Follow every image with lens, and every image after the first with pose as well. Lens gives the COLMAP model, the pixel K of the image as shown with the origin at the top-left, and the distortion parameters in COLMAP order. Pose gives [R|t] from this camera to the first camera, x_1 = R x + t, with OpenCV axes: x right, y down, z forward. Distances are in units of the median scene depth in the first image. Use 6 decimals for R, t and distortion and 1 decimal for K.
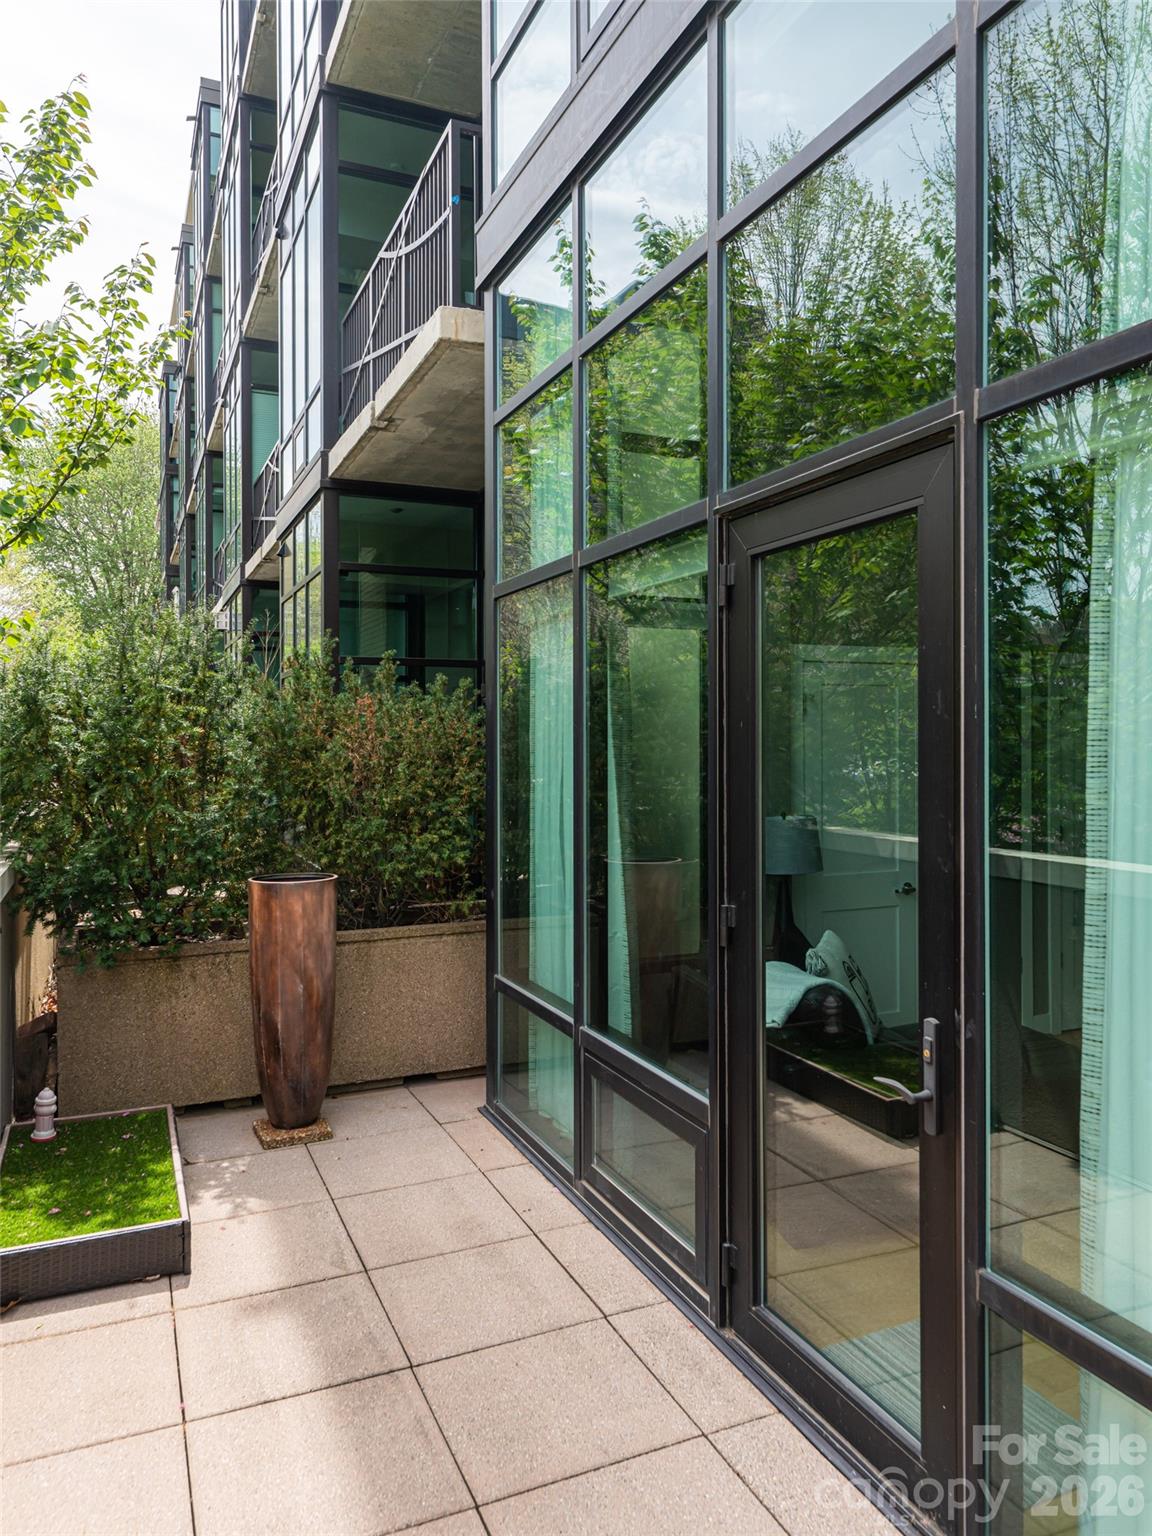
lens RADIAL K [[1095.5, 0, 577.8], [0, 1095.5, 742.0], [0, 0, 1]] dist [0.005075, 0.002574]
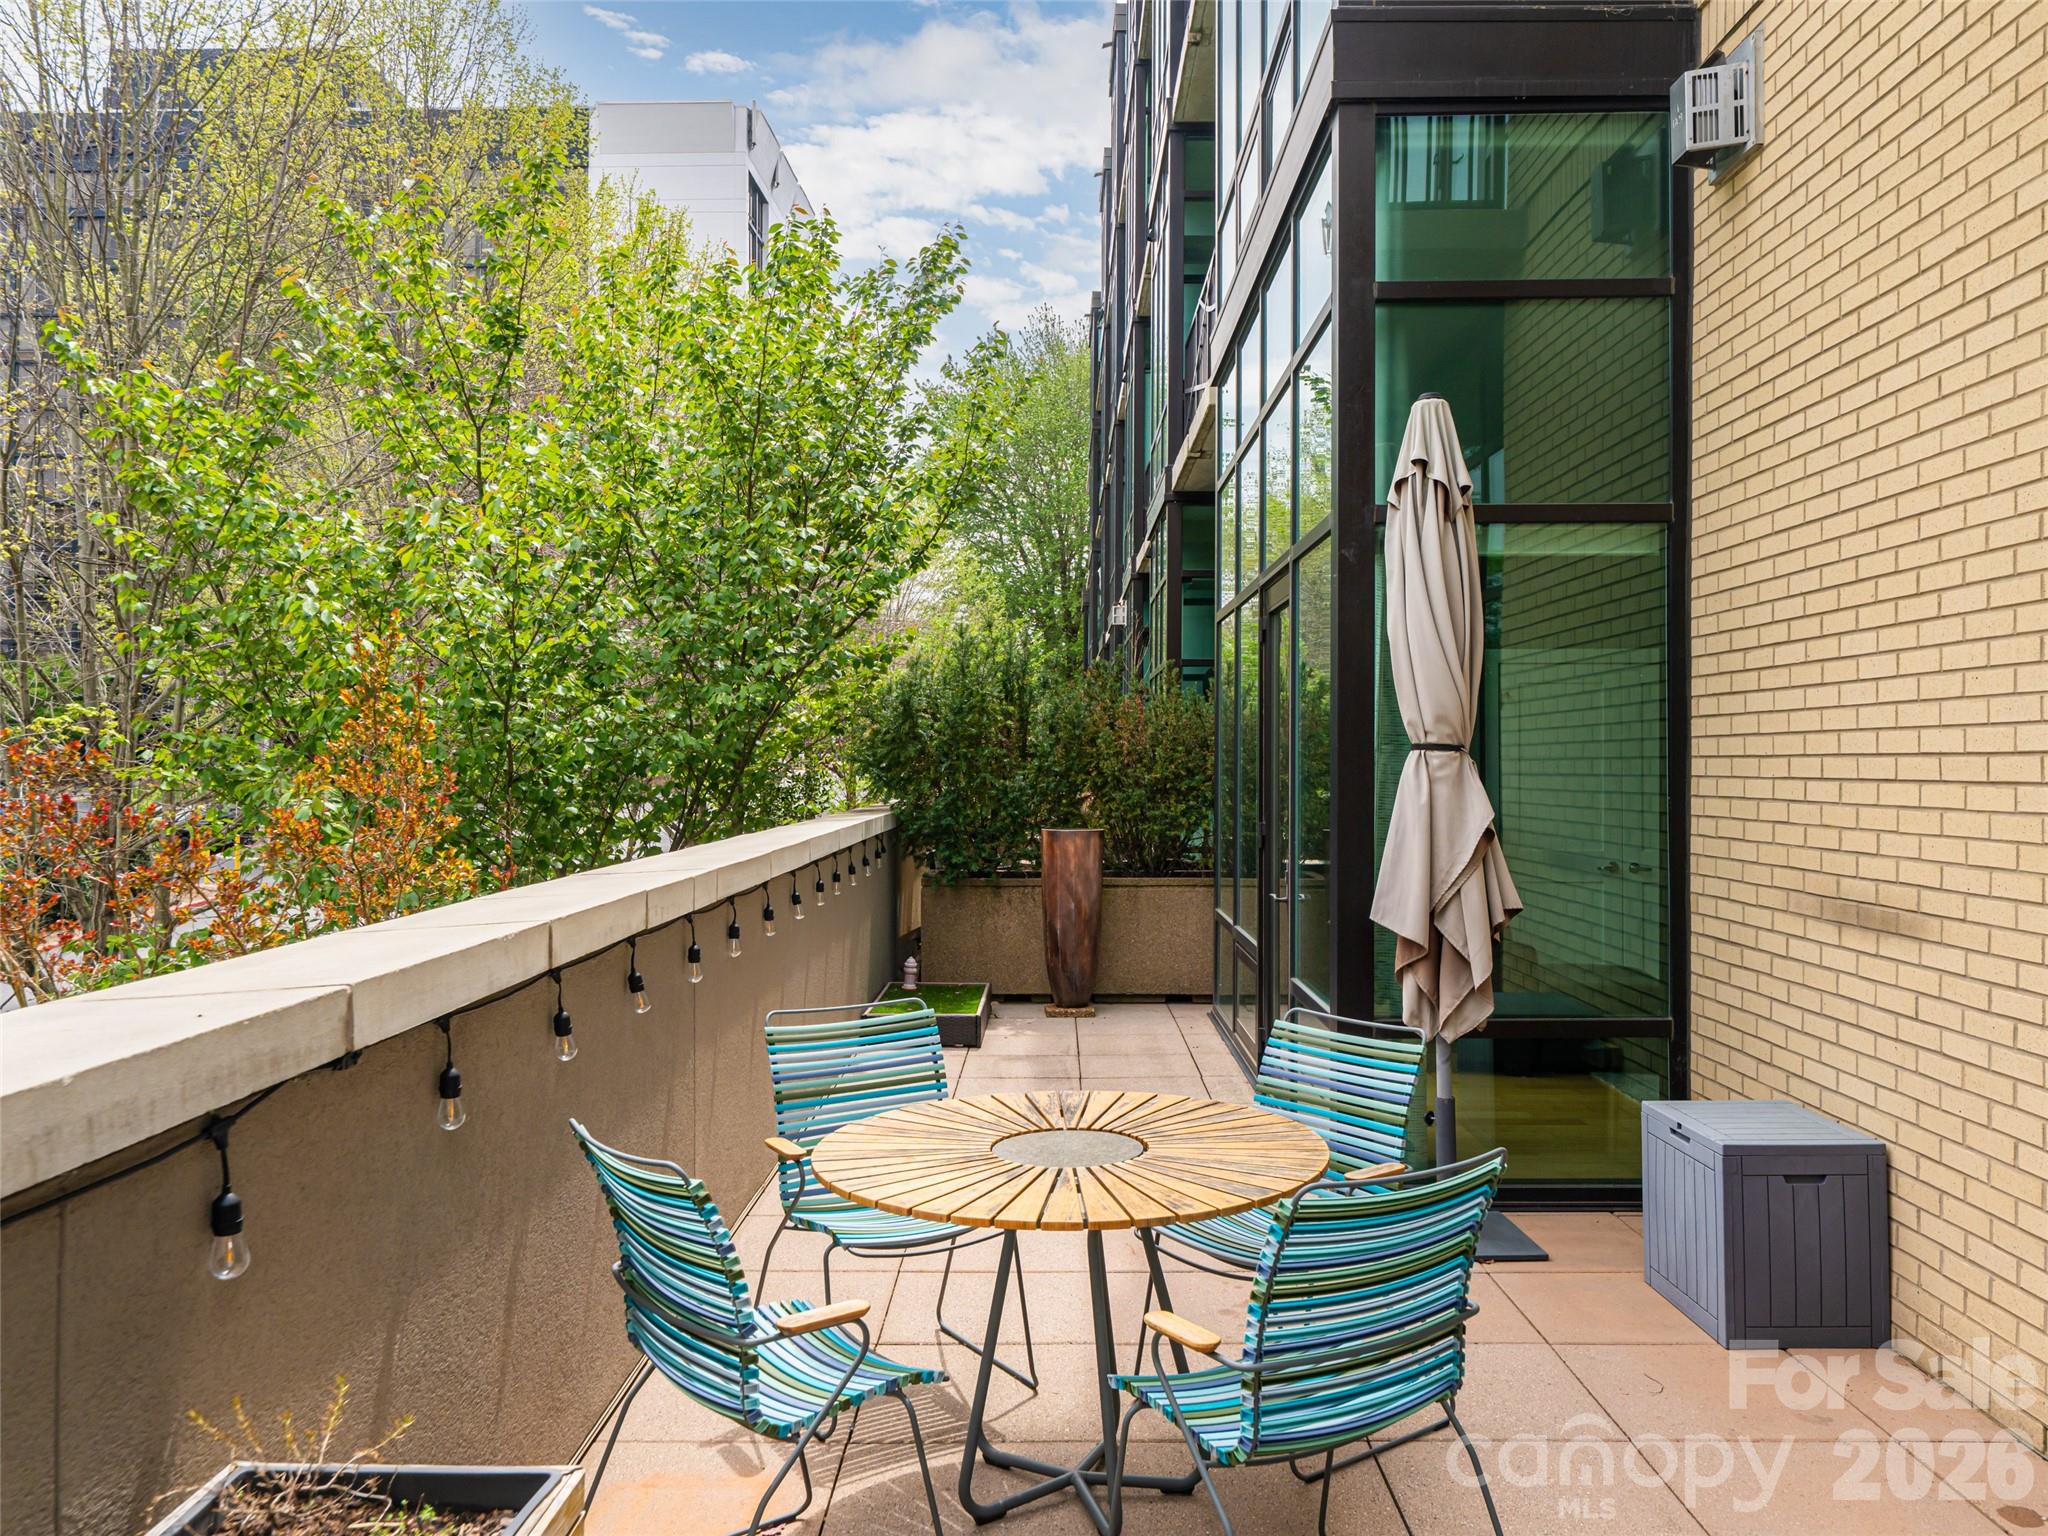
lens RADIAL K [[1547.9, 0, 1019.2], [0, 1547.9, 747.5], [0, 0, 1]] dist [-0.014654, -0.003594]
pose [[0.913102, 0.004172, -0.407710, 0.314041], [-0.007788, 0.999944, -0.007210, 0.023478], [0.407656, 0.009759, 0.913083, -0.536468]]
